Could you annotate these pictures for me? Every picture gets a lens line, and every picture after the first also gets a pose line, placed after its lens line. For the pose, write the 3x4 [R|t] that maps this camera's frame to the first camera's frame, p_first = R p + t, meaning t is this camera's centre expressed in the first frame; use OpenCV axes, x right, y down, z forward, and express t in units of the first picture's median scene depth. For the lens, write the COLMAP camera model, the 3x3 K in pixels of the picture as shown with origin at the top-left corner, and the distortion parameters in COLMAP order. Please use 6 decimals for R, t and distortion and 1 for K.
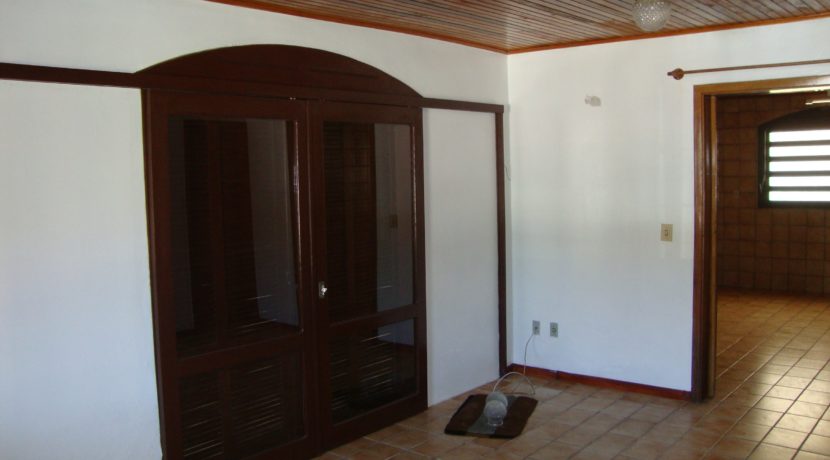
lens RADIAL K [[738.5, 0, 415.0], [0, 738.5, 230.0], [0, 0, 1]] dist [-0.191839, 0.096800]
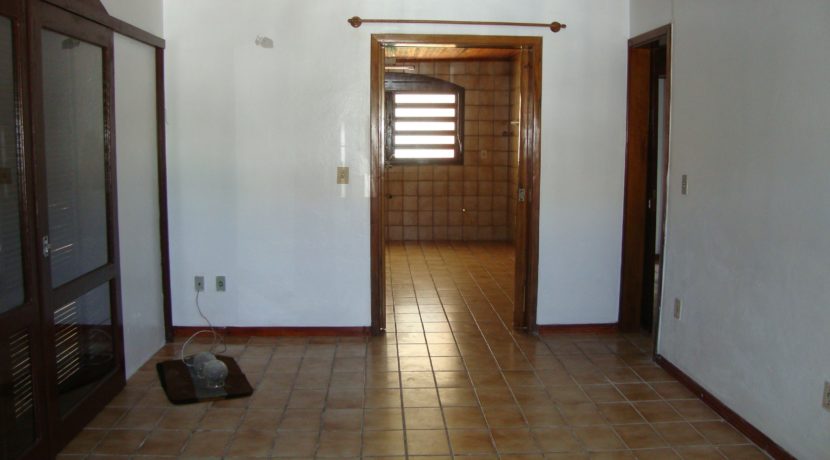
lens RADIAL K [[738.5, 0, 415.0], [0, 738.5, 230.0], [0, 0, 1]] dist [-0.191839, 0.096800]
pose [[0.734461, -0.056341, 0.676308, -0.289590], [0.033009, 0.998334, 0.047321, 0.035145], [-0.677848, -0.012432, 0.735097, 0.158536]]
